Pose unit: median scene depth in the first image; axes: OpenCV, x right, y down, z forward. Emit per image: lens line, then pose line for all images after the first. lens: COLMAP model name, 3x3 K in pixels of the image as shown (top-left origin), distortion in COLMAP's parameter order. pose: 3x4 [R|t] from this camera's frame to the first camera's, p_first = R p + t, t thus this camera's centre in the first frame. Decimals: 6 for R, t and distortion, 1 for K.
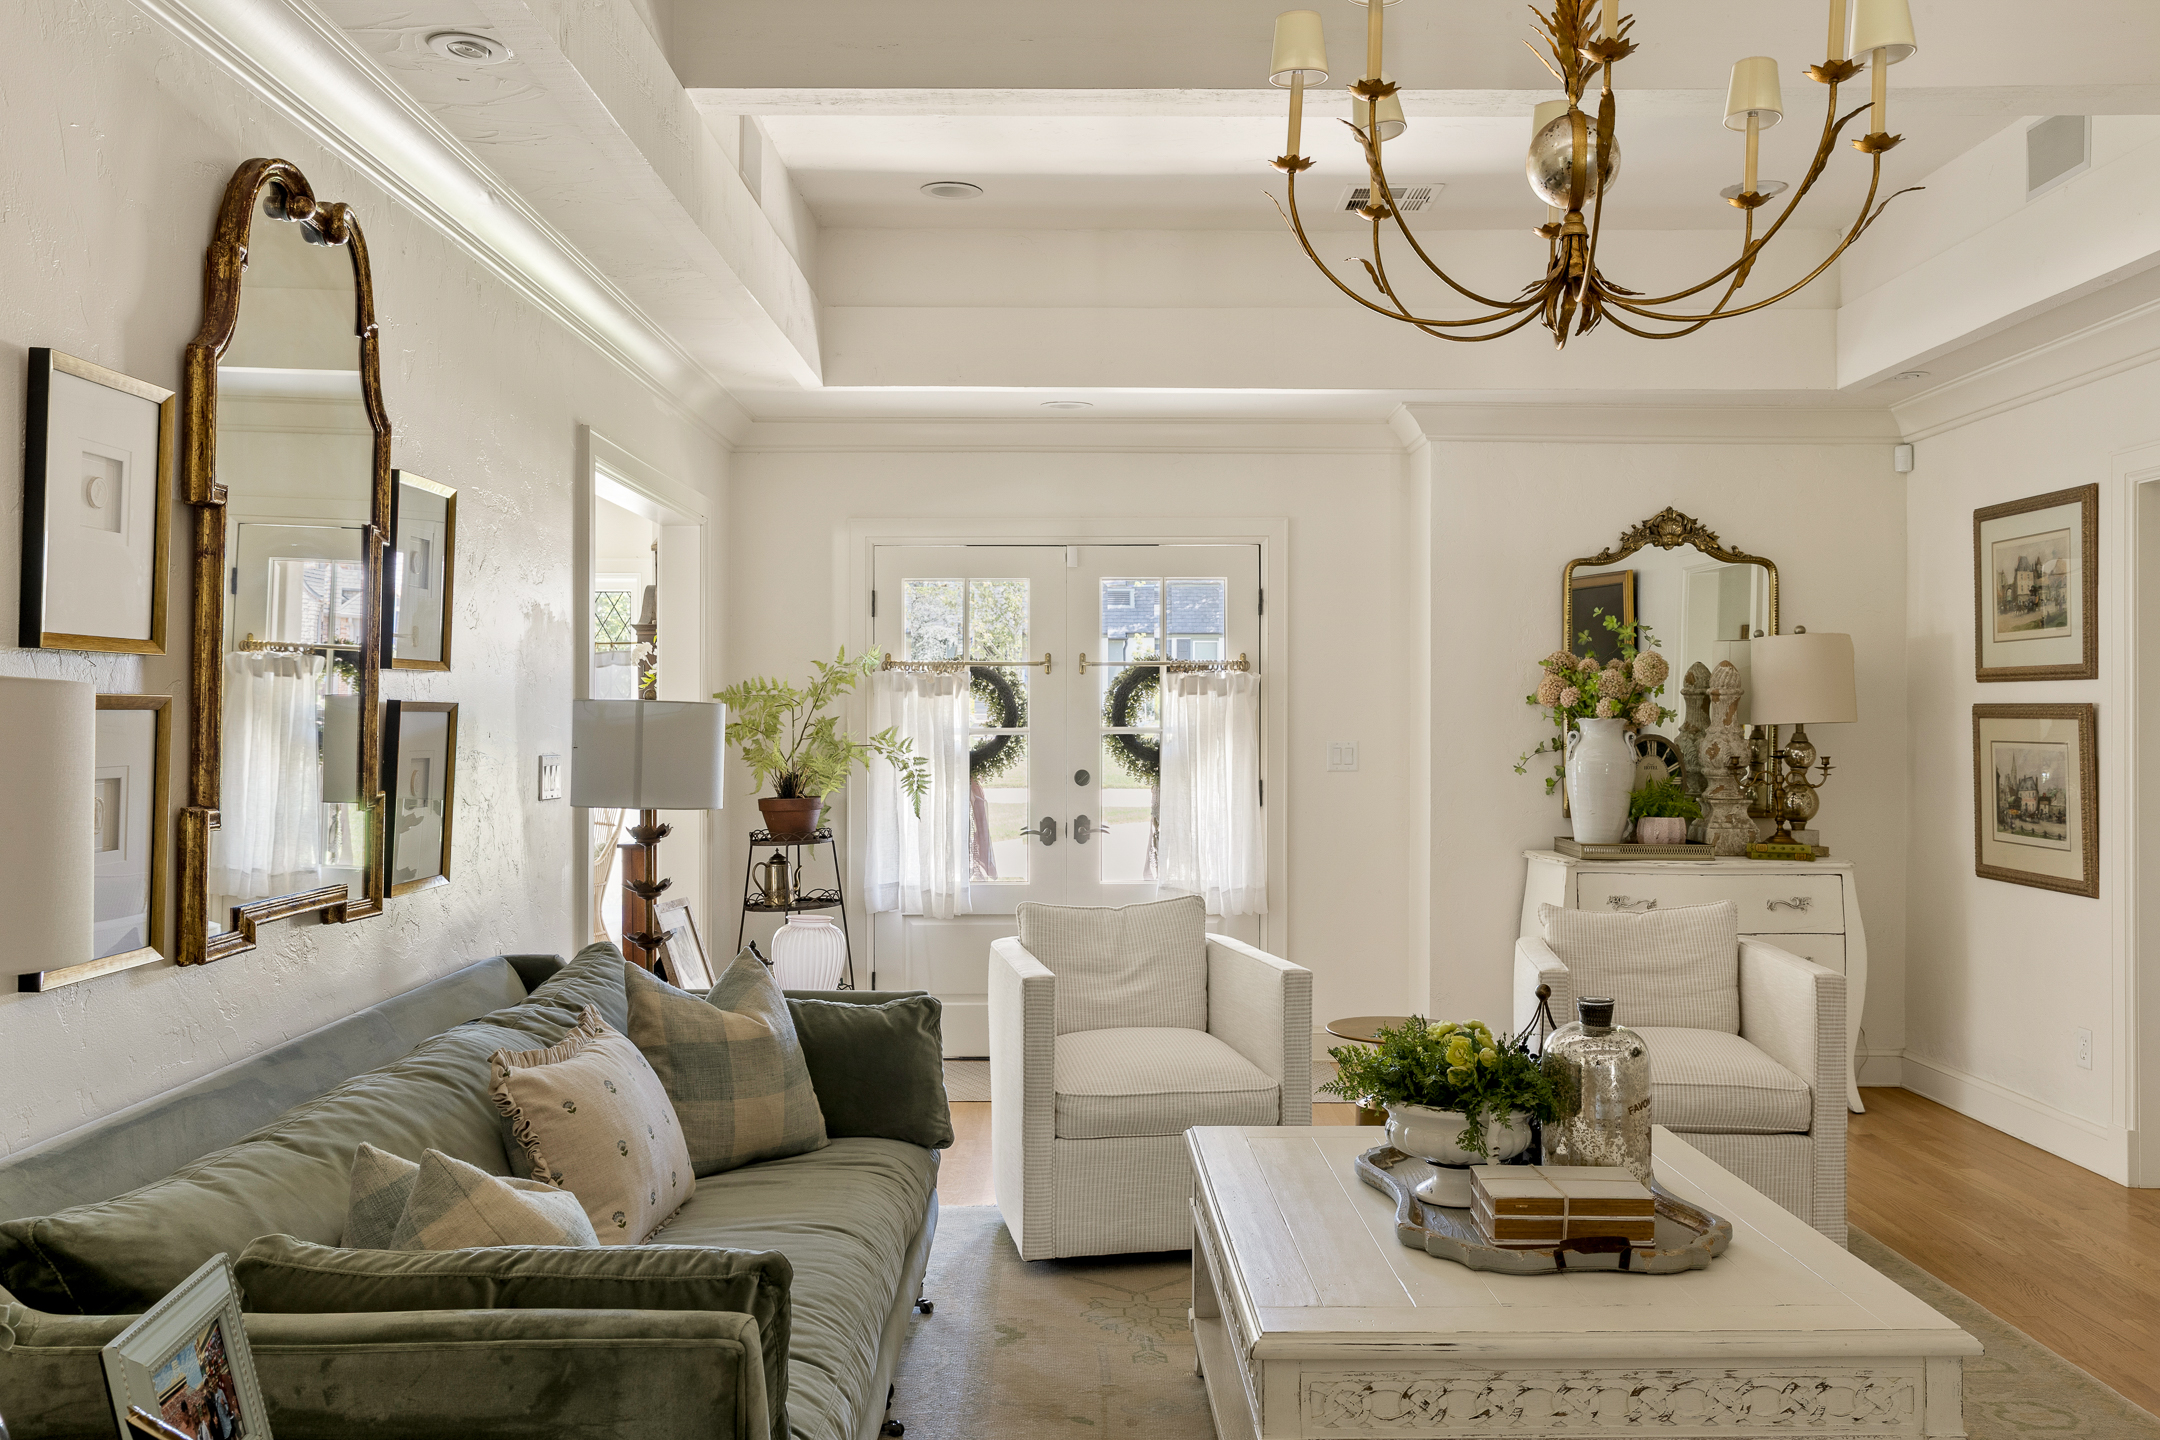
lens RADIAL K [[1827.4, 0, 1080.0], [0, 1827.4, 720.0], [0, 0, 1]] dist [0.006236, -0.009210]
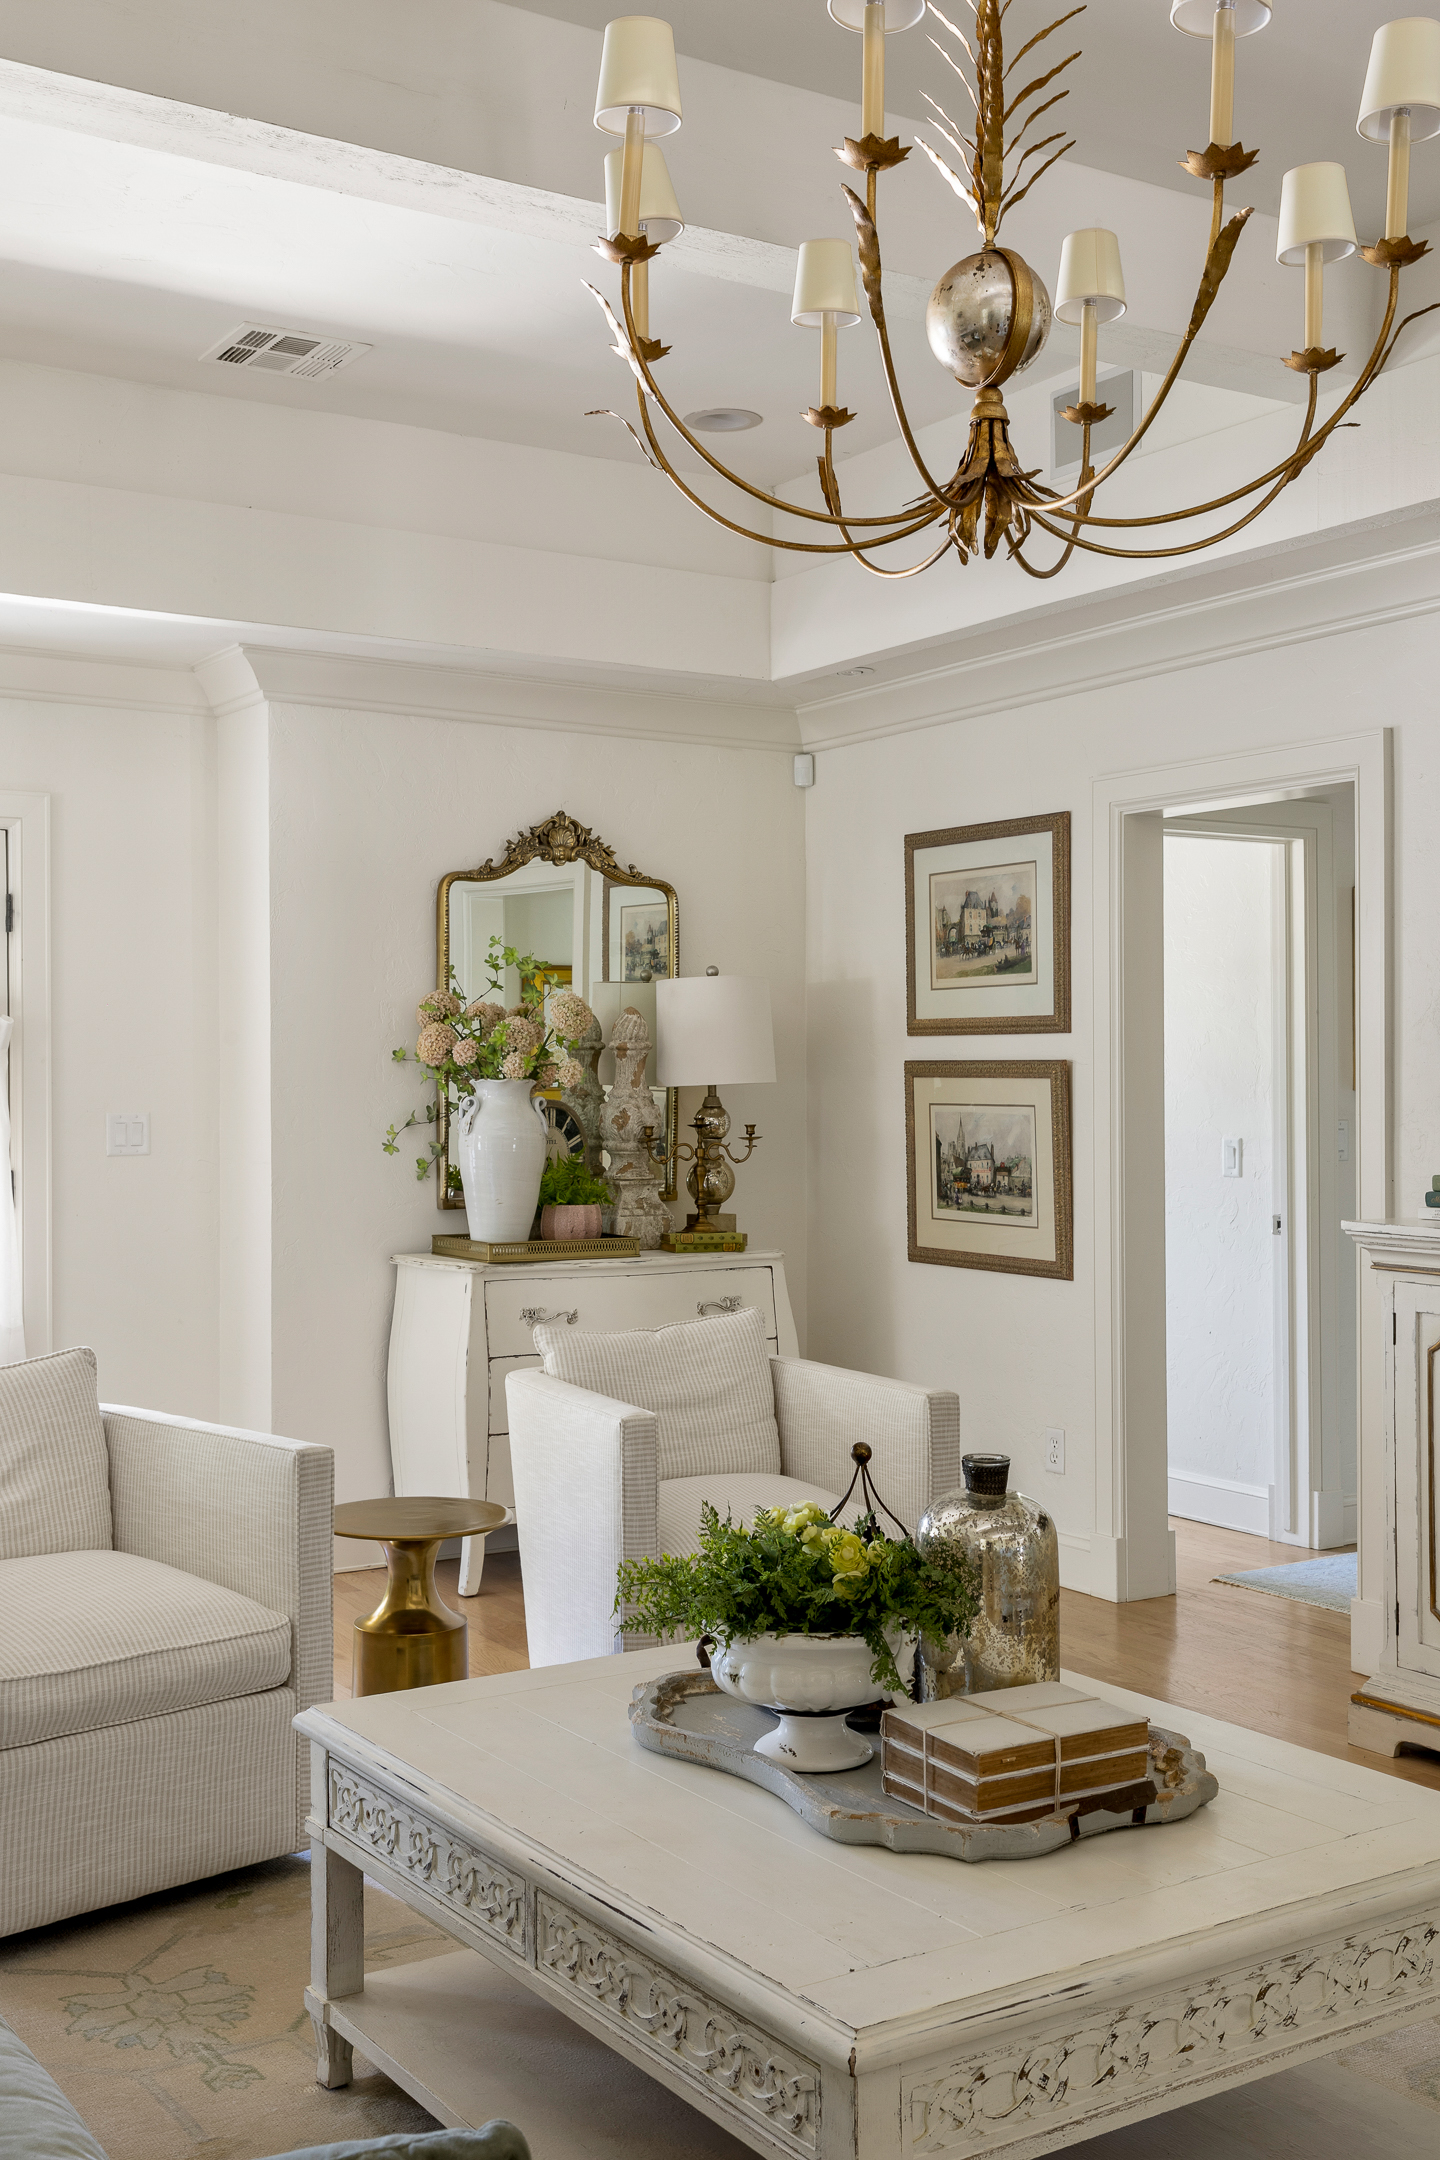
lens RADIAL K [[2265.7, 0, 720.0], [0, 2265.7, 1080.0], [0, 0, 1]] dist [0.020273, -0.002861]
pose [[0.839486, -0.004380, 0.543363, -0.169188], [0.004919, 0.999988, 0.000462, -0.000723], [-0.543359, 0.002285, 0.839498, 0.157889]]
